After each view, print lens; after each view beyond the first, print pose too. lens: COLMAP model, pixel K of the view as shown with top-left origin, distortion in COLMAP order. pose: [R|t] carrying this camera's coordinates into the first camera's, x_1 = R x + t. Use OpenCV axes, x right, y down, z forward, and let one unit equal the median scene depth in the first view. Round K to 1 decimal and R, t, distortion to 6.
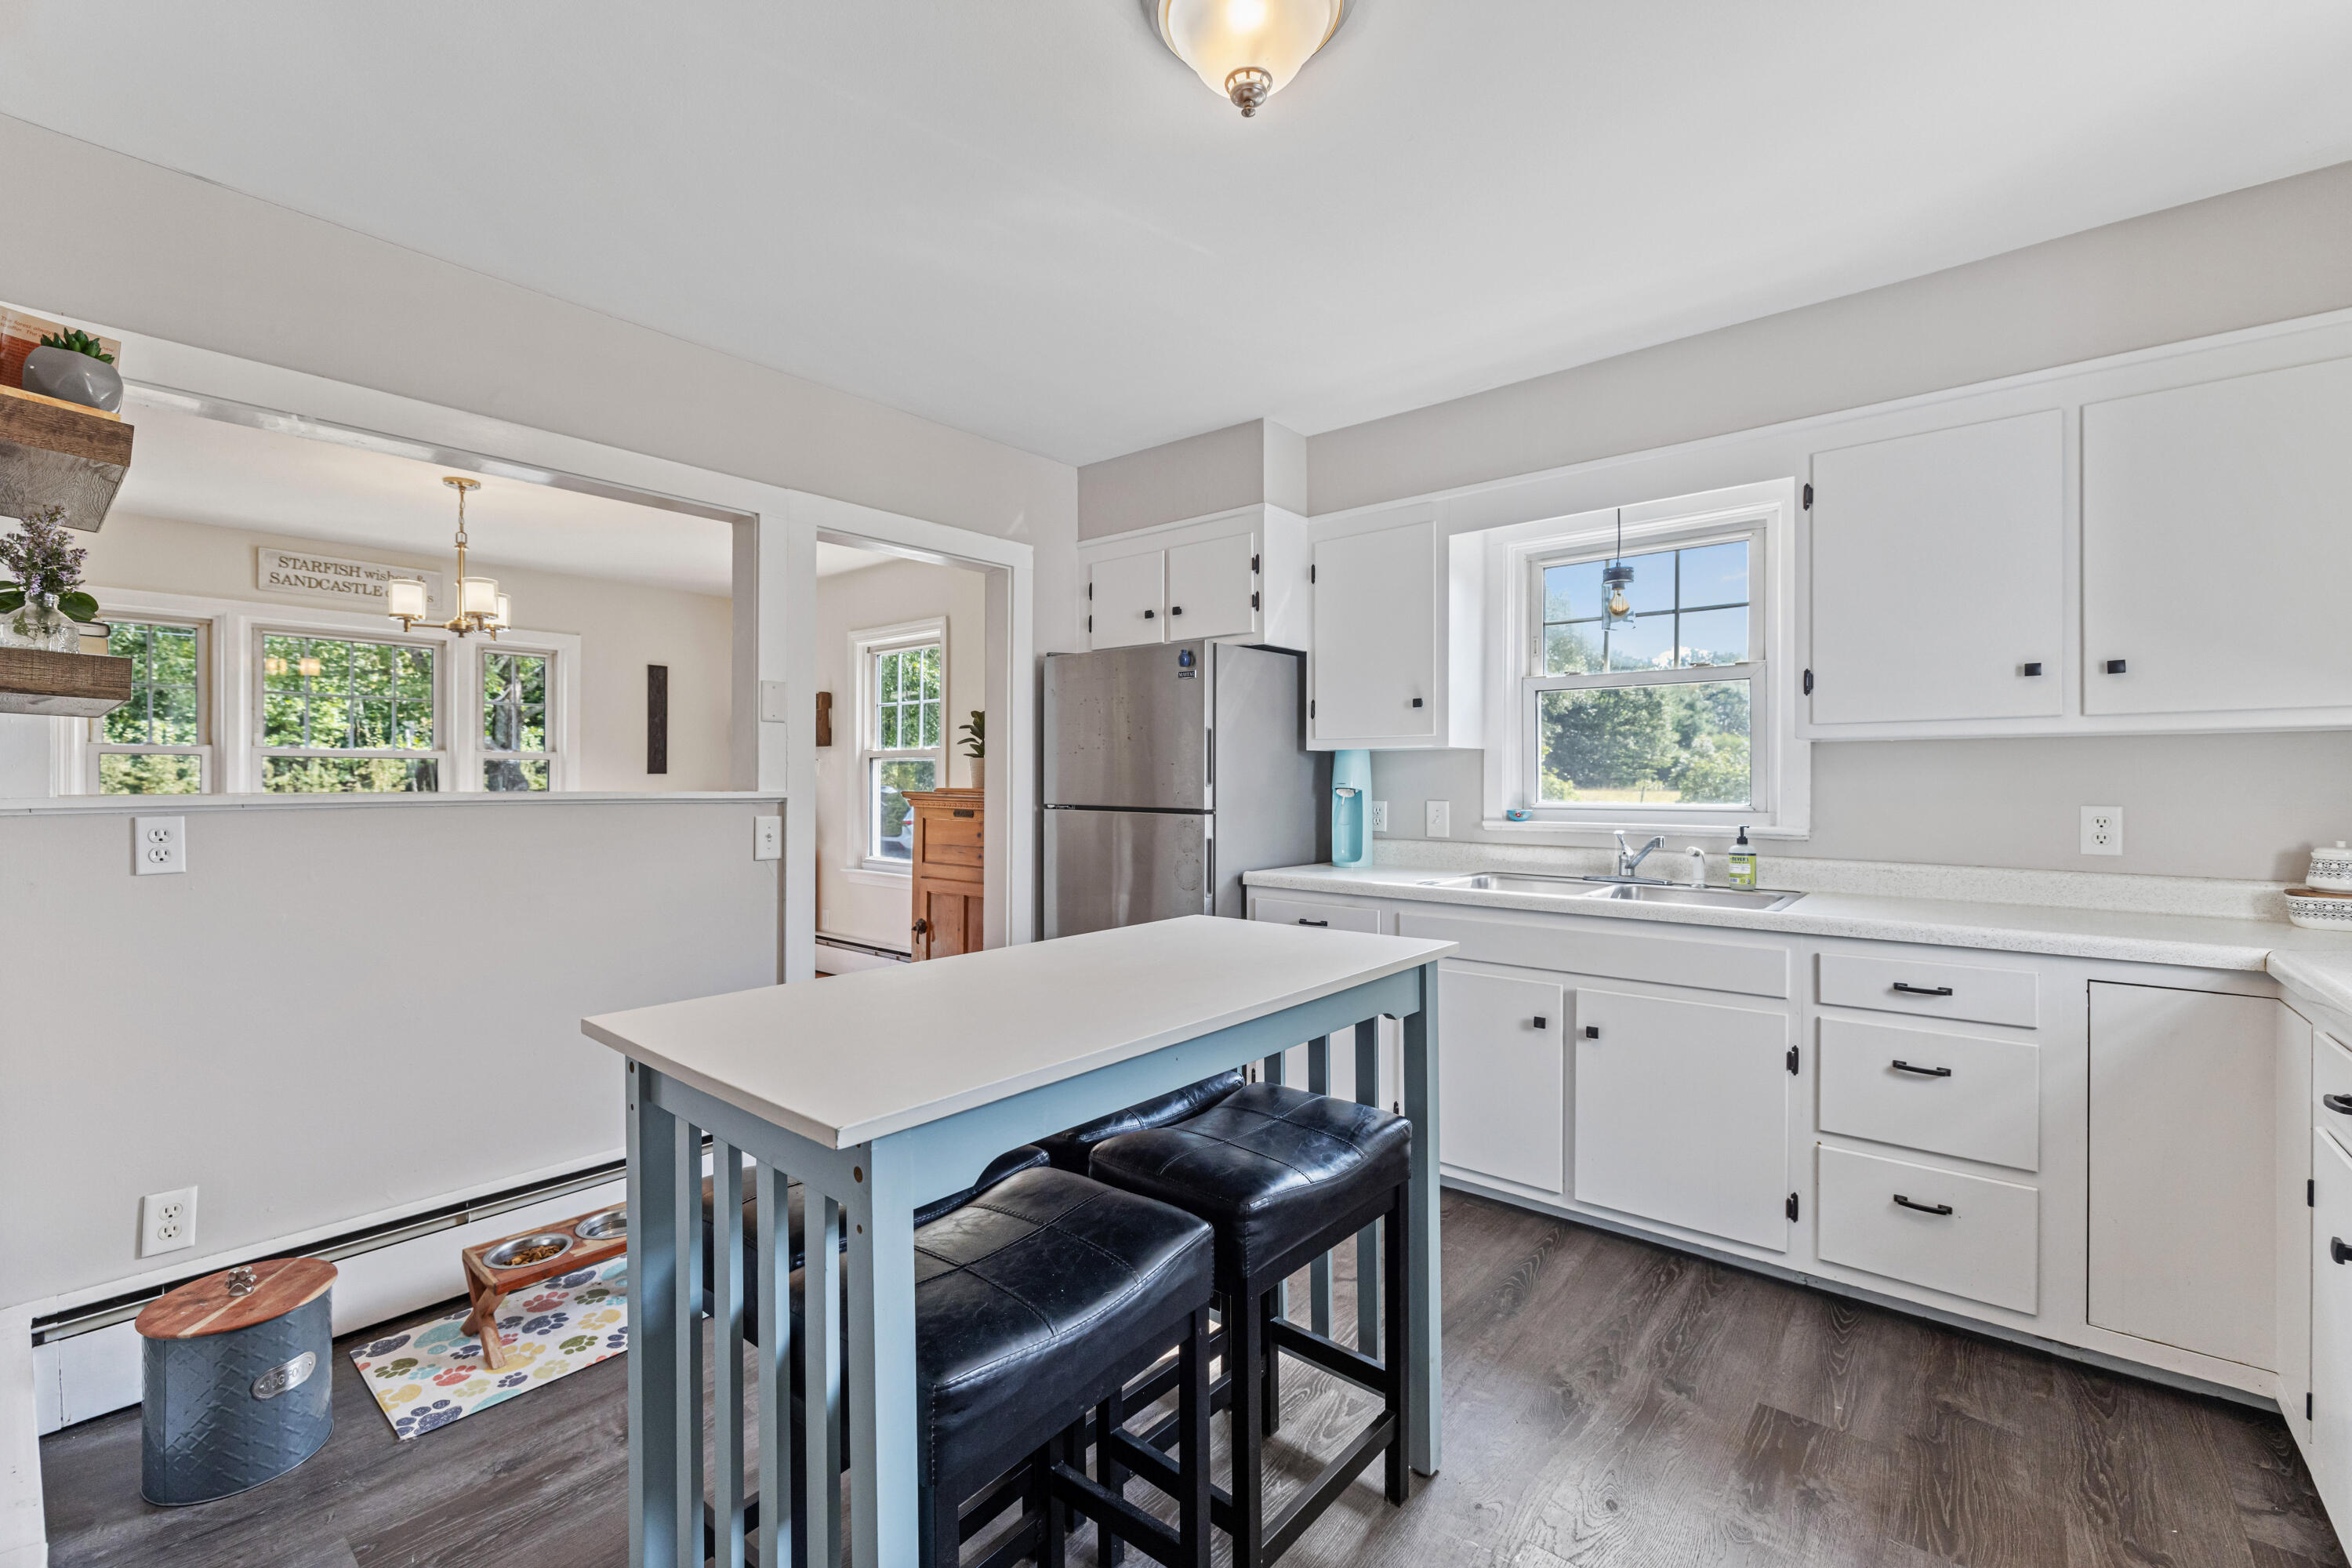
lens RADIAL K [[994.9, 0, 1171.6], [0, 994.9, 784.5], [0, 0, 1]] dist [-0.000395, -0.000289]
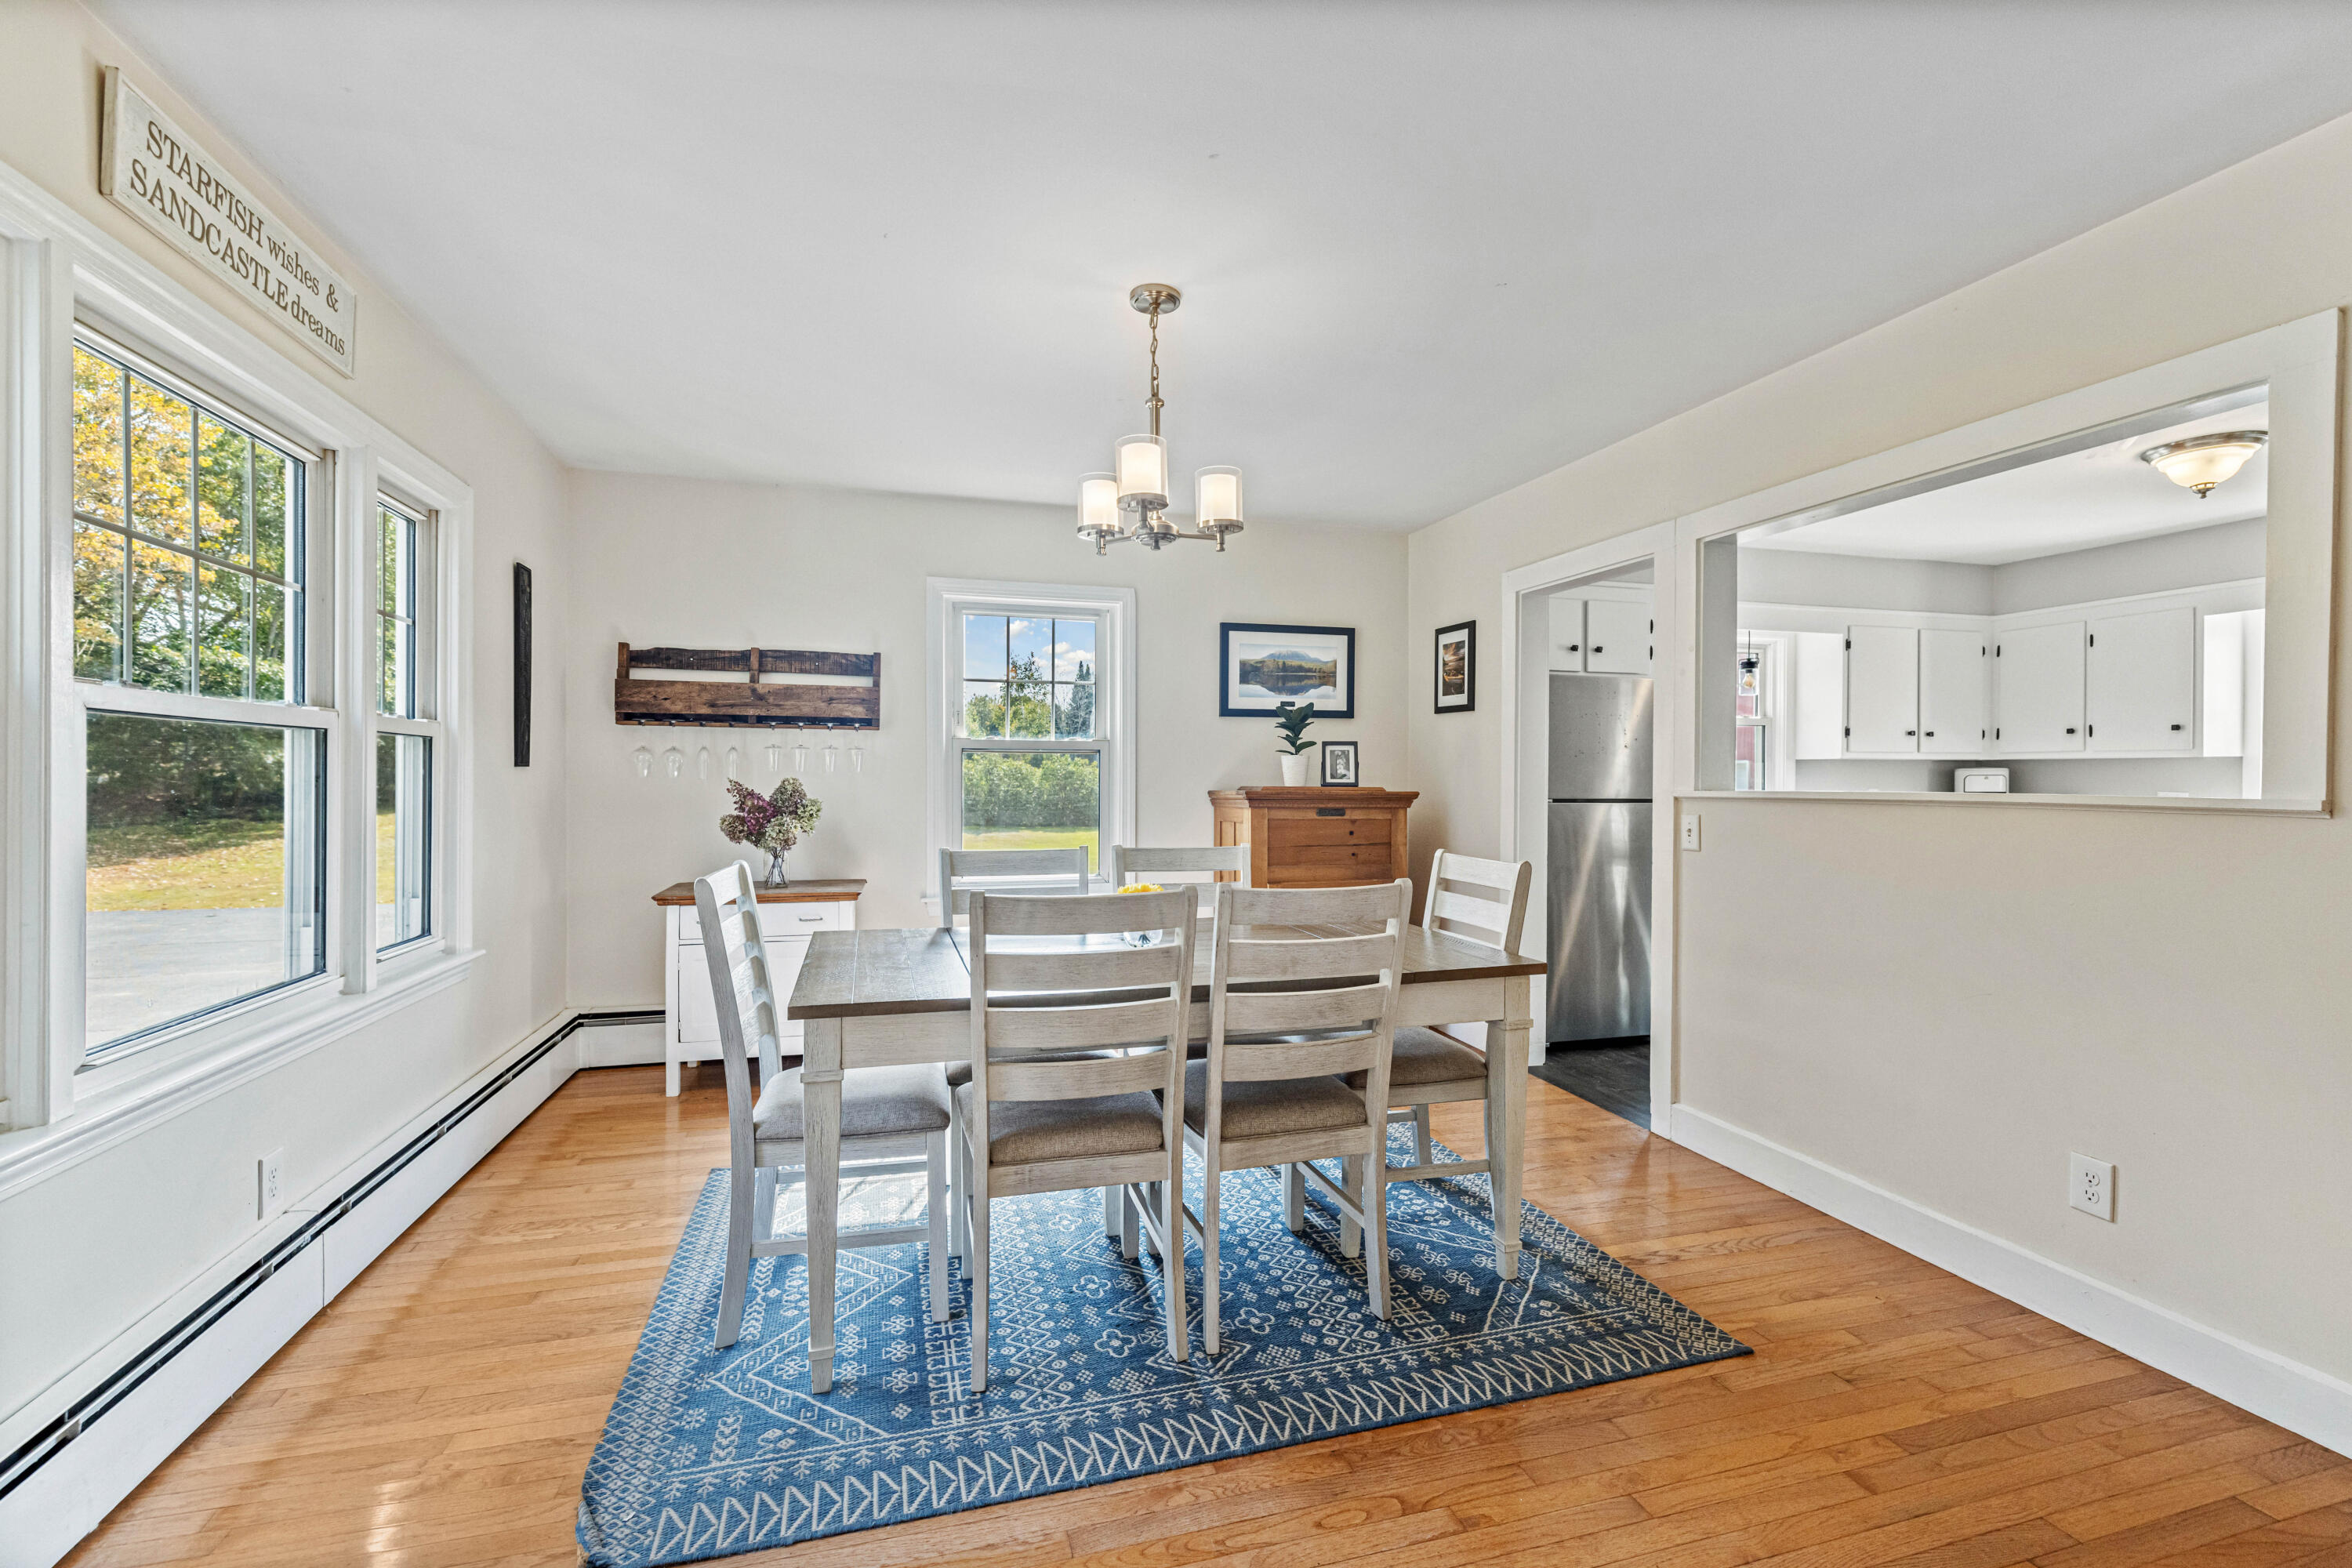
lens RADIAL K [[994.9, 0, 1169.2], [0, 994.9, 778.0], [0, 0, 1]] dist [-0.000395, -0.000289]
pose [[0.554133, -0.002940, 0.832423, -1.477750], [0.001291, 0.999996, 0.002673, -0.010110], [-0.832427, -0.000406, 0.554134, 0.786273]]
